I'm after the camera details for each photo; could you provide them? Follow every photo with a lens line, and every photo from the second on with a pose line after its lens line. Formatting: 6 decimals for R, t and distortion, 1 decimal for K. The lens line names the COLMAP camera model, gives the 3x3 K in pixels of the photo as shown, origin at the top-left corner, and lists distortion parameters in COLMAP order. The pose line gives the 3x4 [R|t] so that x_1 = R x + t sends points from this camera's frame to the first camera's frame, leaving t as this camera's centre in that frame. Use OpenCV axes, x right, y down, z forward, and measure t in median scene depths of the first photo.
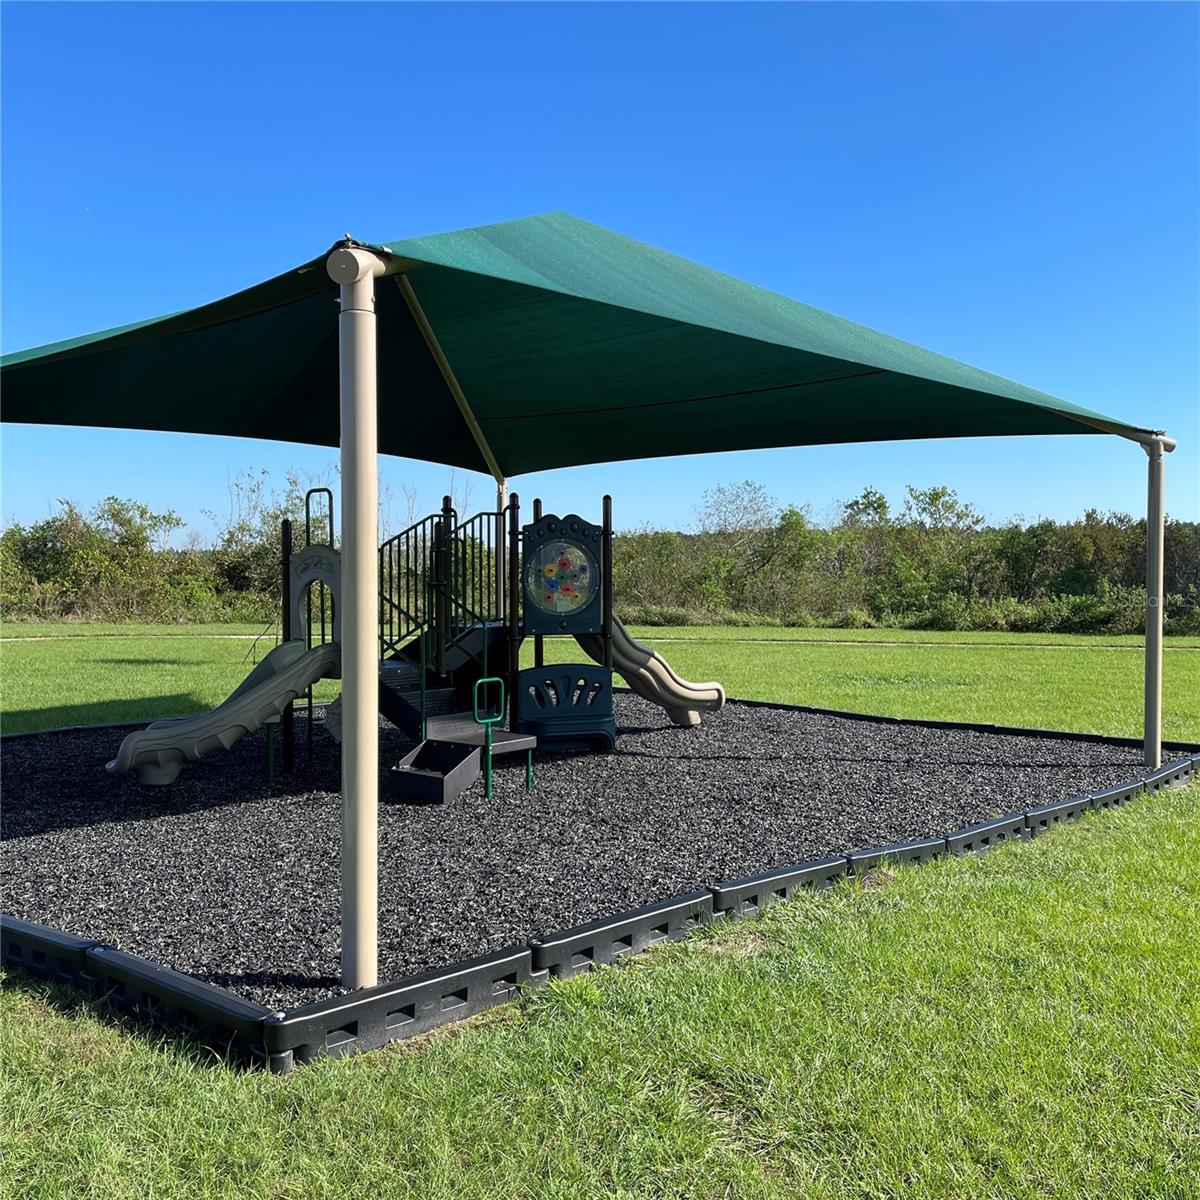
lens RADIAL K [[1283.0, 0, 600.0], [0, 1283.0, 600.0], [0, 0, 1]] dist [-0.000057, -0.000194]
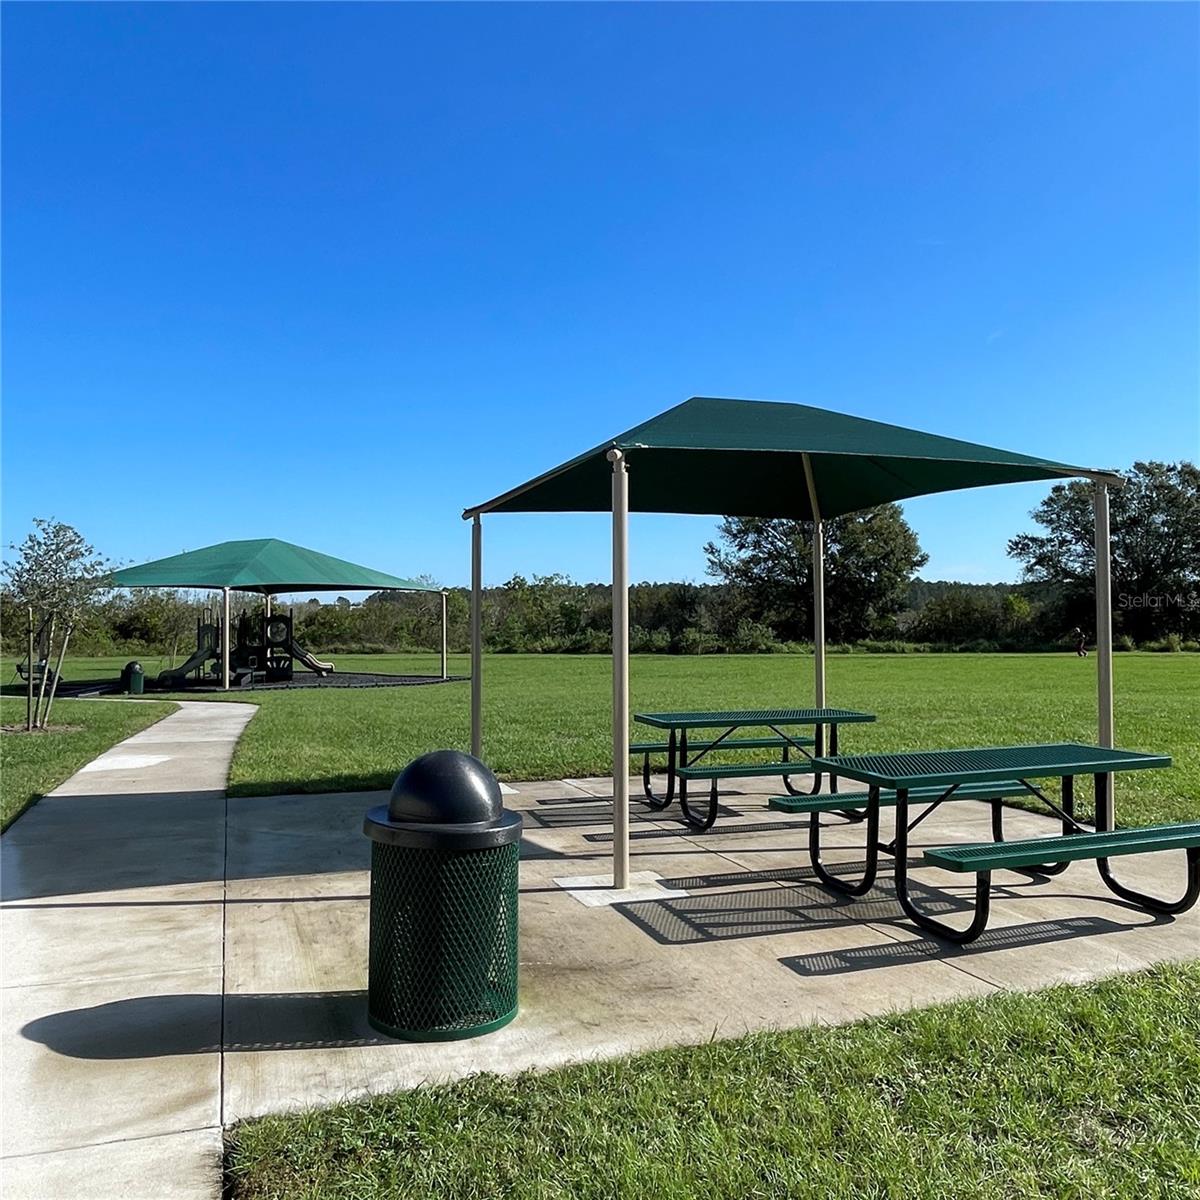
lens RADIAL K [[1034.0, 0, 600.0], [0, 1034.0, 600.0], [0, 0, 1]] dist [-0.001786, -0.000684]
pose [[0.981063, -0.005093, 0.193620, 0.094137], [0.013182, 0.999092, -0.040511, 0.007291], [-0.193238, 0.042296, 0.980240, -0.643201]]
